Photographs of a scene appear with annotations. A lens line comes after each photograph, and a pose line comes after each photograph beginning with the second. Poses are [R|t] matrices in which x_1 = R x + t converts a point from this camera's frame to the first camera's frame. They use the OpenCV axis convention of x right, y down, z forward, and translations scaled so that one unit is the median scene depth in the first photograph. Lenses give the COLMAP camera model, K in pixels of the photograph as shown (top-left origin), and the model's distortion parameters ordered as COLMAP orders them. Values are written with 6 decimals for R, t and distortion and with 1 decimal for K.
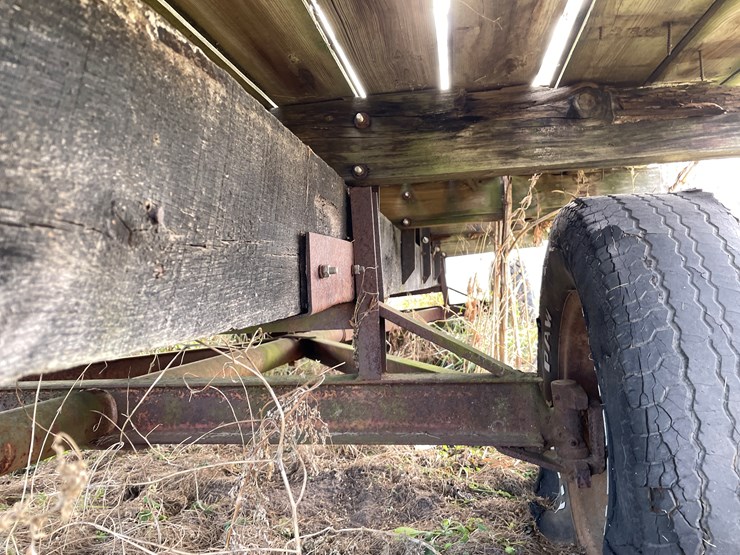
lens RADIAL K [[564.5, 0, 360.0], [0, 564.5, 277.1], [0, 0, 1]] dist [0.091670, -0.114477]
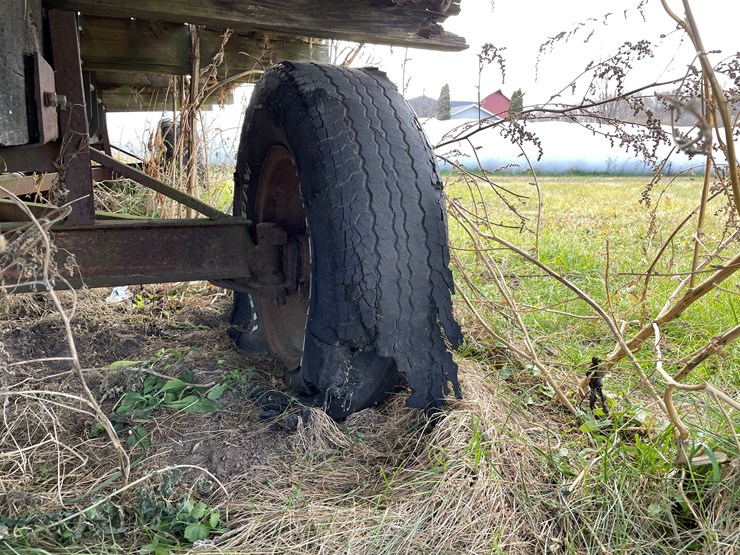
lens RADIAL K [[564.5, 0, 360.0], [0, 564.5, 277.1], [0, 0, 1]] dist [0.091670, -0.114477]
pose [[0.832703, -0.058615, 0.550608, -0.131368], [-0.067119, 0.976364, 0.205445, 0.034534], [-0.549636, -0.208031, 0.809088, -0.080117]]
